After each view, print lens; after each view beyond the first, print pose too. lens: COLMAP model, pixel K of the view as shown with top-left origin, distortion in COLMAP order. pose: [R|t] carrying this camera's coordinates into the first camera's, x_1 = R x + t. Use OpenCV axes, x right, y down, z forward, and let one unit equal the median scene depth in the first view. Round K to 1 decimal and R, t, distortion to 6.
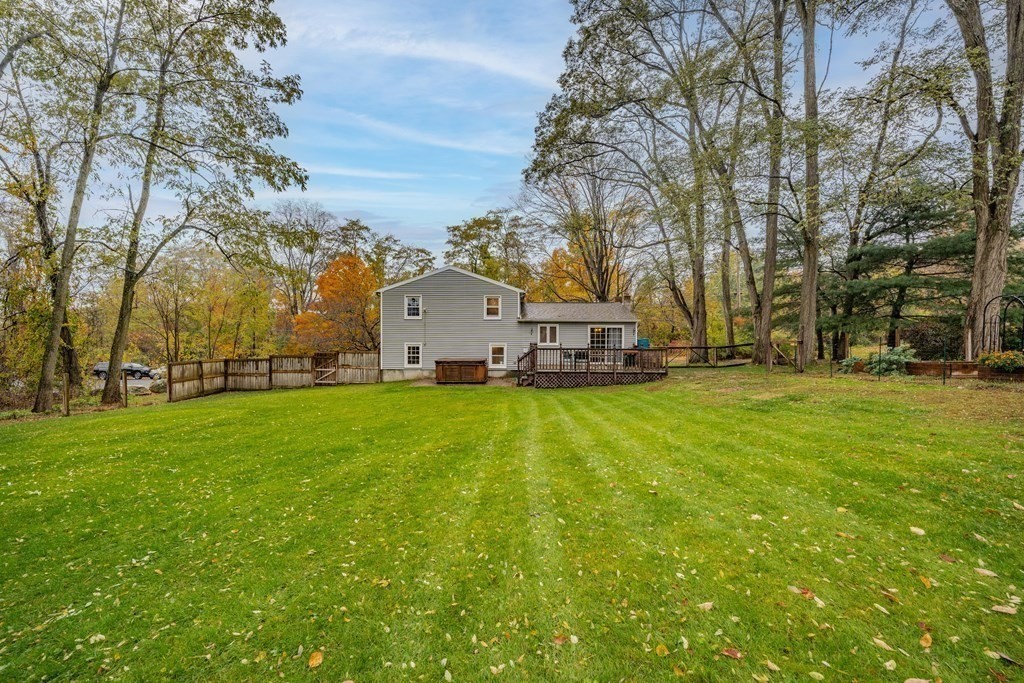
lens RADIAL K [[415.2, 0, 510.1], [0, 415.2, 344.3], [0, 0, 1]] dist [0.001660, -0.001037]
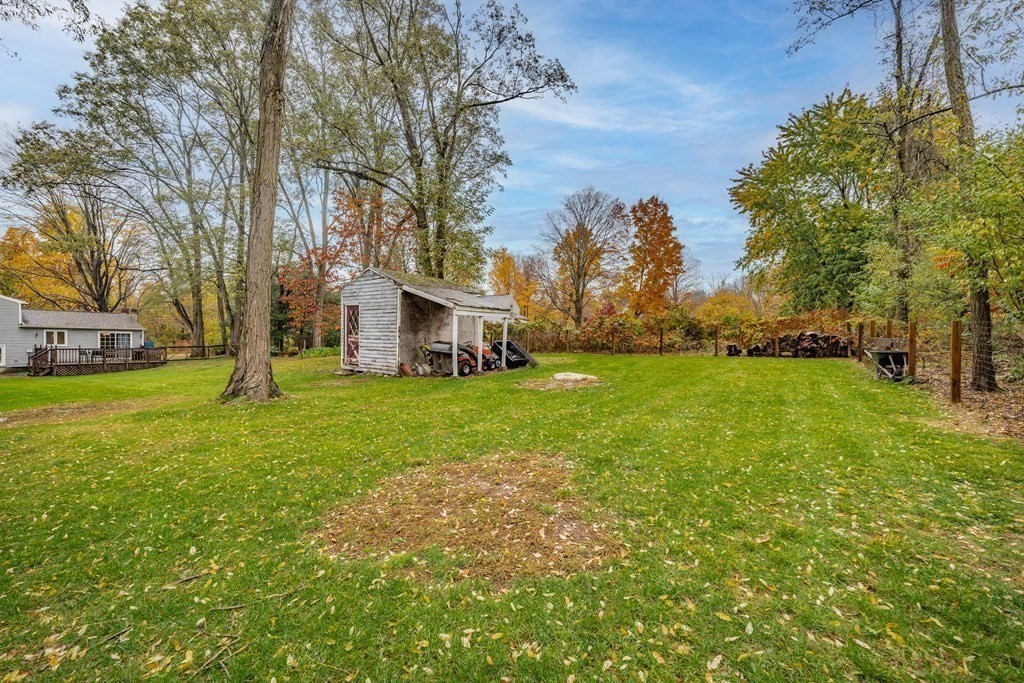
lens RADIAL K [[415.2, 0, 513.3], [0, 415.2, 347.3], [0, 0, 1]] dist [0.001660, -0.001037]
pose [[0.517120, -0.012105, 0.855827, -0.272854], [-0.000453, 0.999896, 0.014416, -0.013757], [-0.855913, -0.007842, 0.517061, -0.868235]]
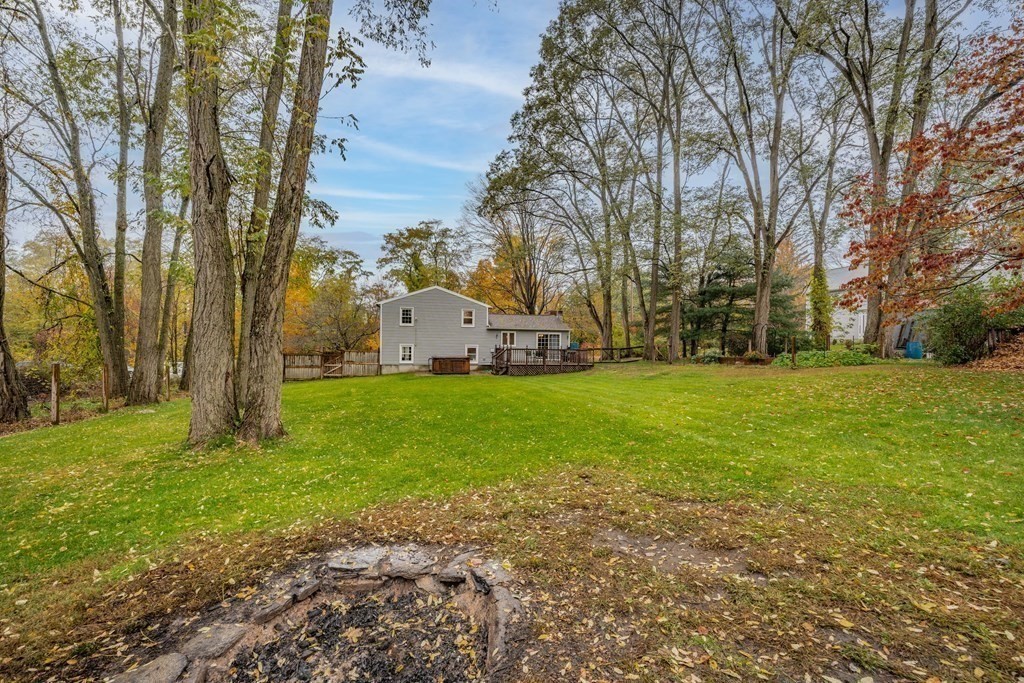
lens RADIAL K [[415.2, 0, 508.5], [0, 415.2, 341.6], [0, 0, 1]] dist [0.001660, -0.001037]
pose [[0.975084, 0.009389, 0.221639, -0.207926], [-0.007618, 0.999932, -0.008846, -0.002011], [-0.221707, 0.006937, 0.975089, -0.329578]]
